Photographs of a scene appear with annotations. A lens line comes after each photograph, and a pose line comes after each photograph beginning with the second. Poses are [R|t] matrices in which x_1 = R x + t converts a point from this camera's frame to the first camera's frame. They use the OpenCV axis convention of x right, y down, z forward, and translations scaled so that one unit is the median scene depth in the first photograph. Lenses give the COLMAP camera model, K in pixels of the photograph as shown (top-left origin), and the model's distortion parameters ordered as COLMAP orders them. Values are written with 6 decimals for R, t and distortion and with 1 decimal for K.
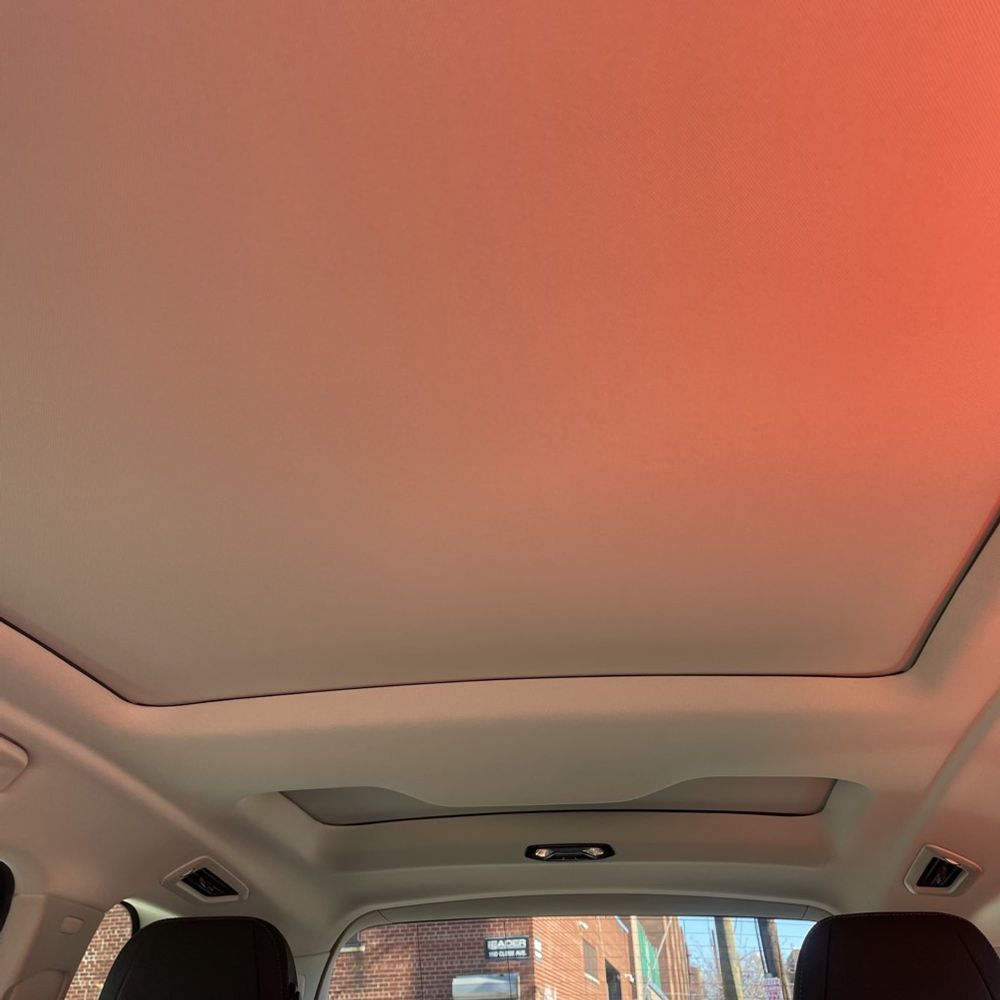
lens RADIAL K [[1007.8, 0, 498.7], [0, 1007.8, 499.4], [0, 0, 1]] dist [0.031081, 0.000000]
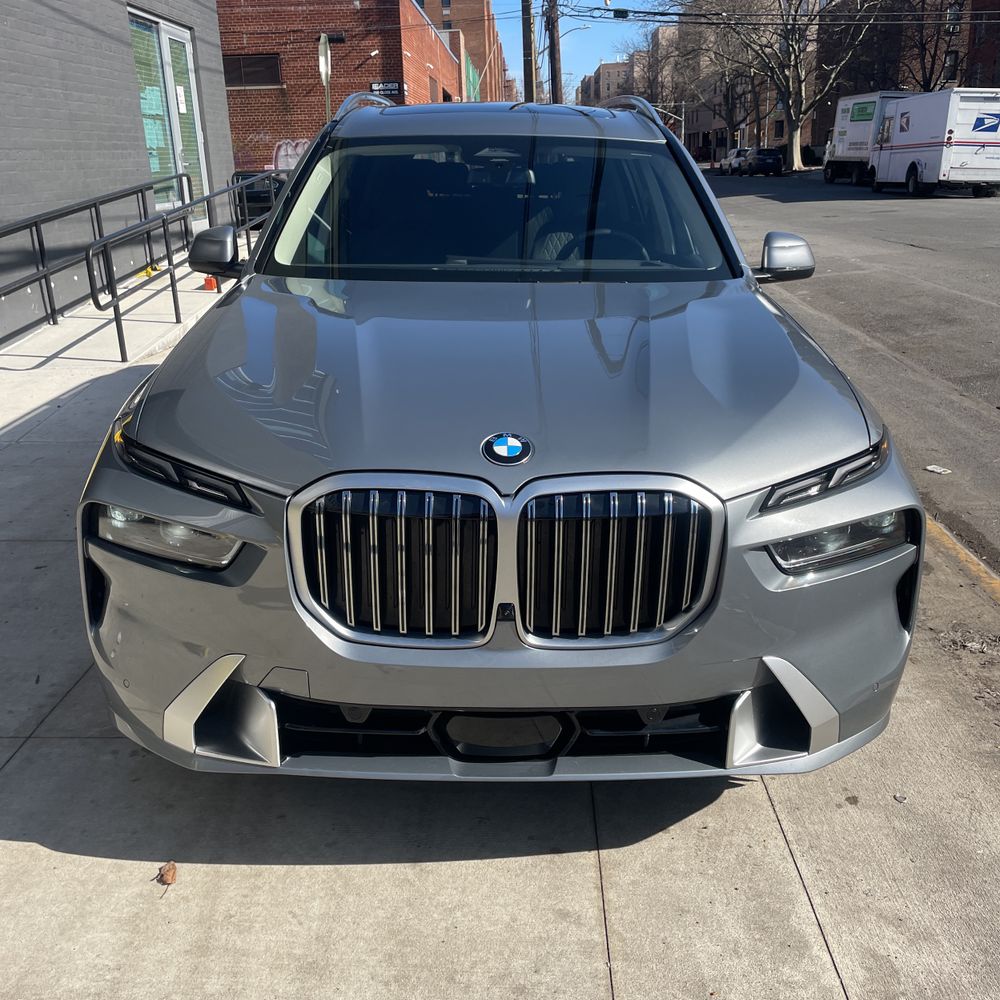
lens RADIAL K [[1007.8, 0, 503.9], [0, 1007.8, 491.2], [0, 0, 1]] dist [0.031081, 0.000000]
pose [[0.985882, -0.049693, 0.159897, -0.060082], [-0.083188, 0.683385, 0.725303, -0.169401], [-0.145314, -0.728365, 0.669603, -0.309804]]
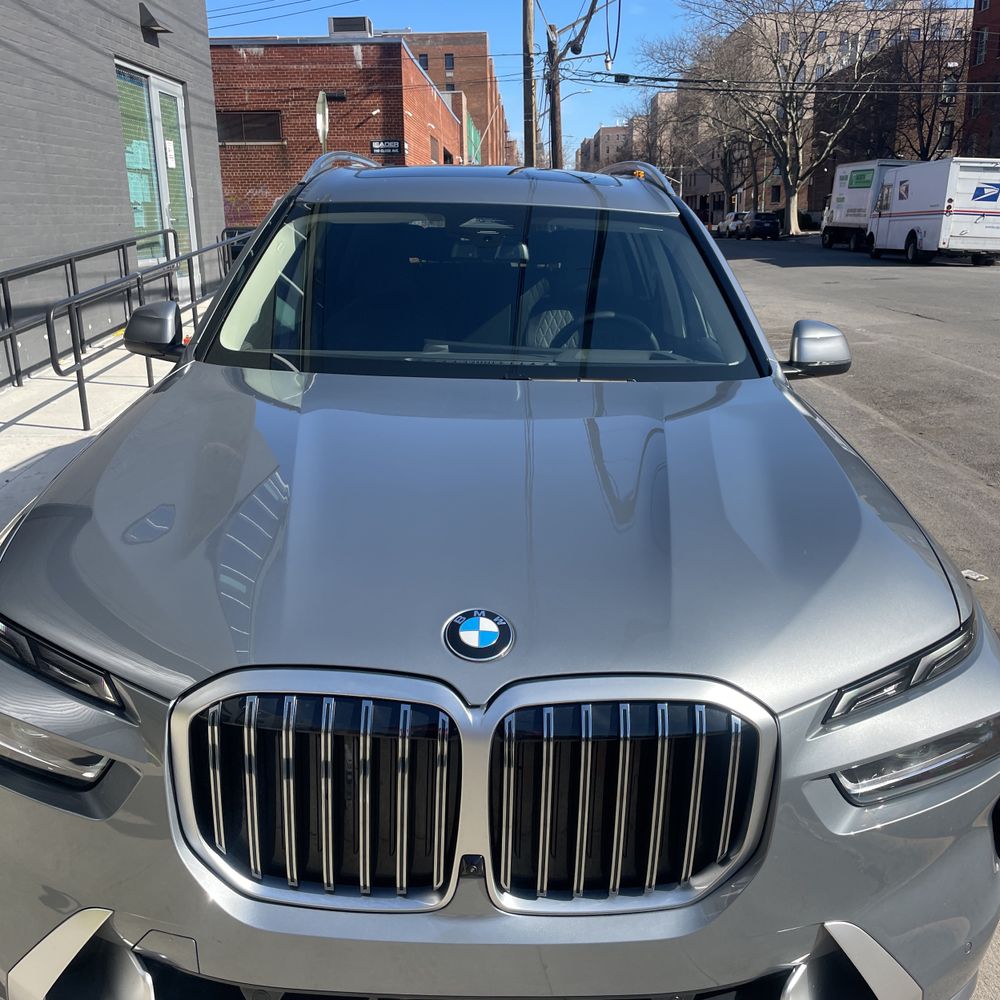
lens RADIAL K [[1007.8, 0, 504.3], [0, 1007.8, 495.3], [0, 0, 1]] dist [0.031081, 0.000000]
pose [[0.985618, -0.024407, 0.167218, -0.055868], [-0.099443, 0.716287, 0.690684, -0.161682], [-0.136634, -0.697379, 0.703558, -0.293083]]
